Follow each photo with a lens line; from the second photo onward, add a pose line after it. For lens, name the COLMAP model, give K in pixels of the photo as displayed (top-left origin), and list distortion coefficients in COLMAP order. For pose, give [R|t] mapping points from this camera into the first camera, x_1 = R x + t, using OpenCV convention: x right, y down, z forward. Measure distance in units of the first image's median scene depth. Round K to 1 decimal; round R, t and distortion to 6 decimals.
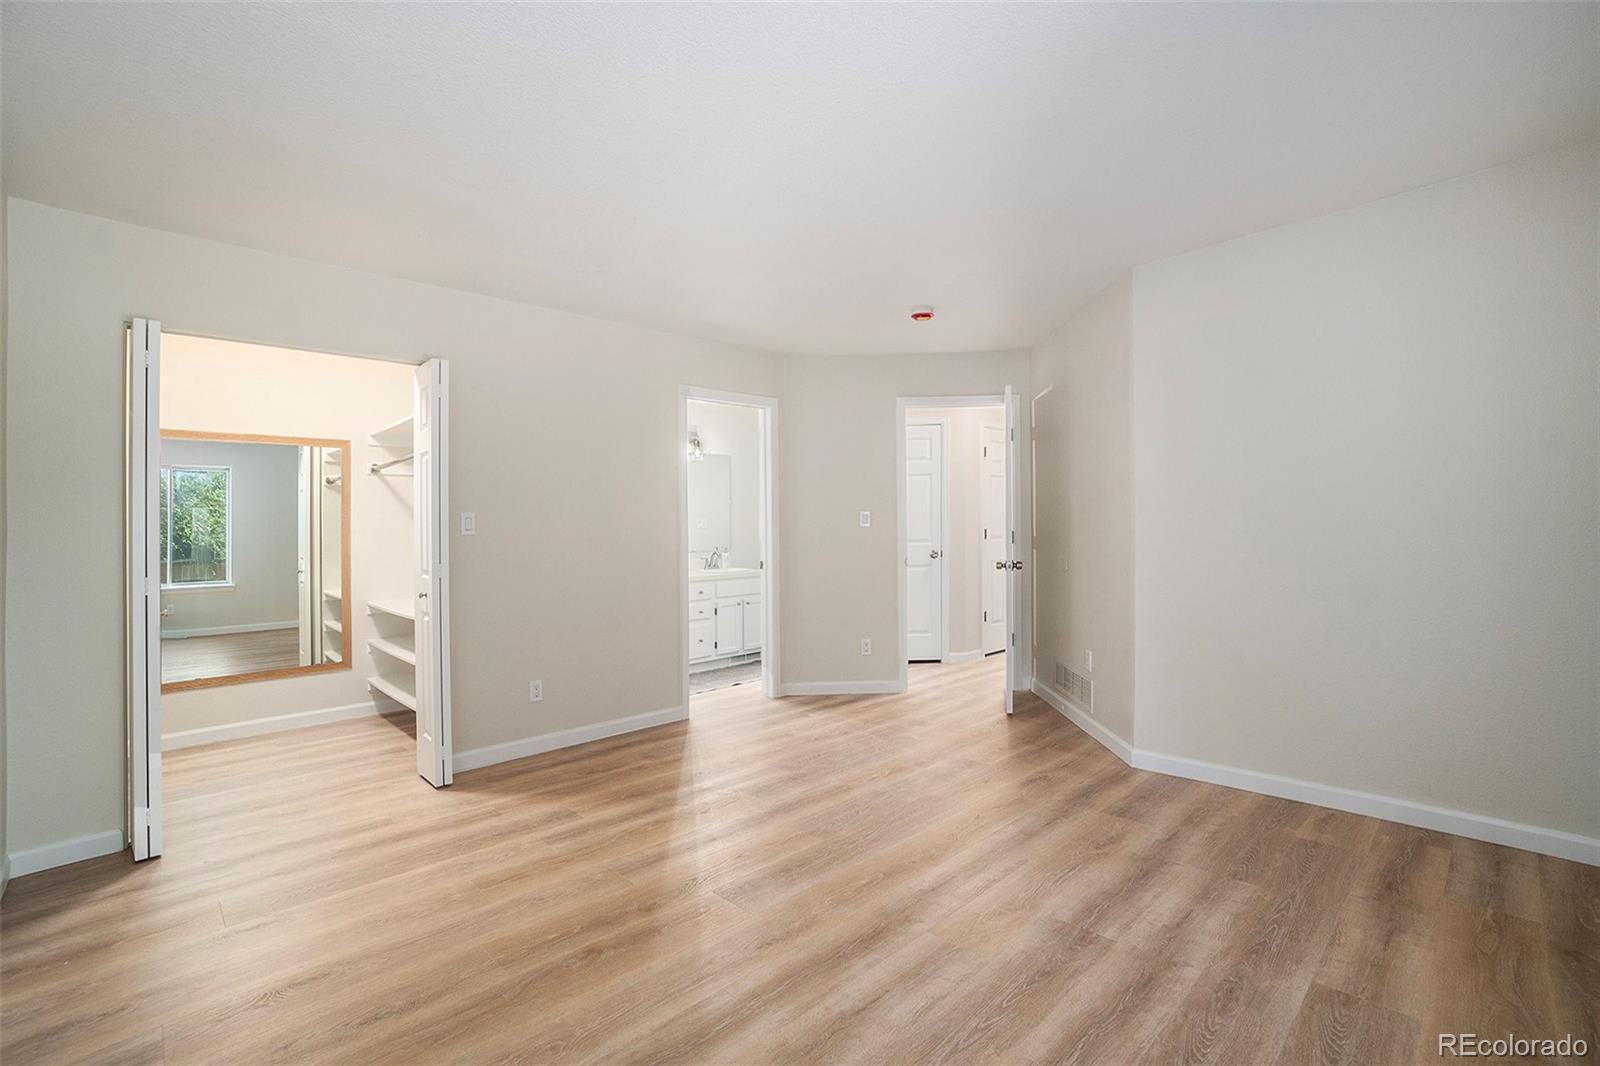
lens RADIAL K [[709.2, 0, 796.3], [0, 709.2, 532.5], [0, 0, 1]] dist [-0.037656, 0.006252]
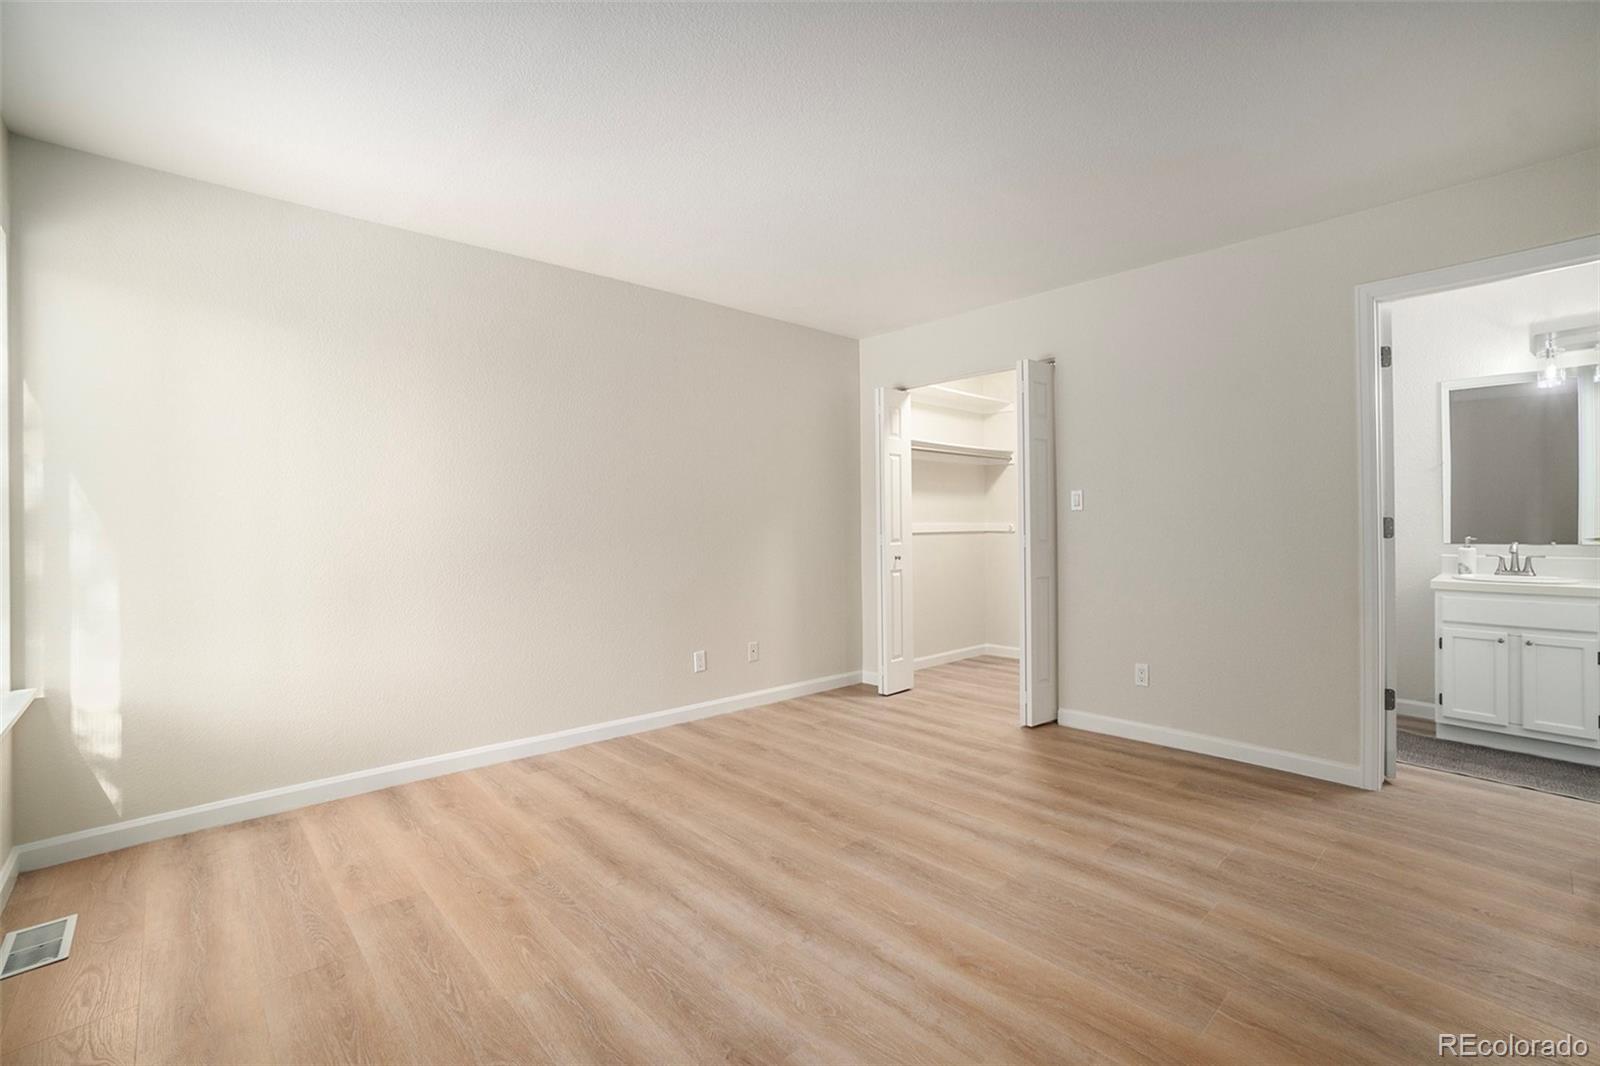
lens RADIAL K [[709.2, 0, 795.9], [0, 709.2, 524.3], [0, 0, 1]] dist [-0.037656, 0.006252]
pose [[-0.026318, 0.006430, -0.999633, 0.777910], [-0.001060, 0.999979, 0.006460, 0.023379], [0.999653, 0.001230, -0.026310, 0.751886]]
